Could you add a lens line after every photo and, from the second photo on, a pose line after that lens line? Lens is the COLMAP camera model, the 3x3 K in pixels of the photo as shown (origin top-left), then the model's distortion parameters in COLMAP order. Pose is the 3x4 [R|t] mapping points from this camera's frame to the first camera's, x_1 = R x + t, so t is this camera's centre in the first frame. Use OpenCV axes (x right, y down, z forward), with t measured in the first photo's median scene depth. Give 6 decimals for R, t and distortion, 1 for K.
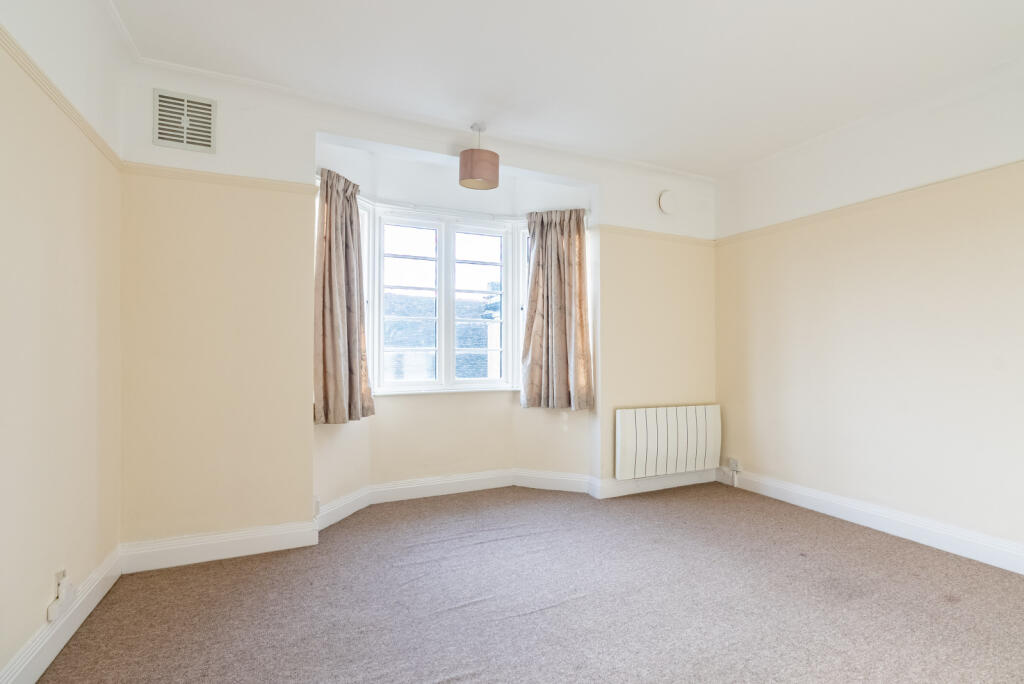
lens RADIAL K [[482.4, 0, 512.0], [0, 482.4, 342.0], [0, 0, 1]] dist [-0.000285, -0.000140]
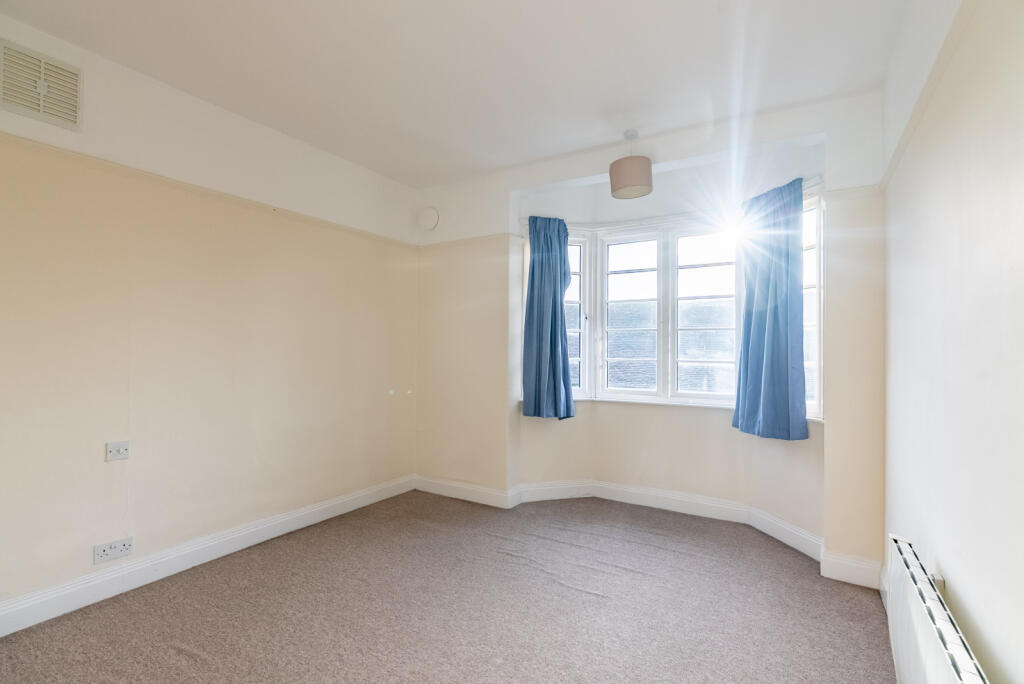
lens RADIAL K [[468.7, 0, 512.0], [0, 468.7, 342.0], [0, 0, 1]] dist [0.000647, 0.000044]
pose [[0.557593, -0.021272, -0.829842, 0.555957], [0.001197, 0.999691, -0.024821, 0.003017], [0.830114, 0.012847, 0.557446, 0.252705]]
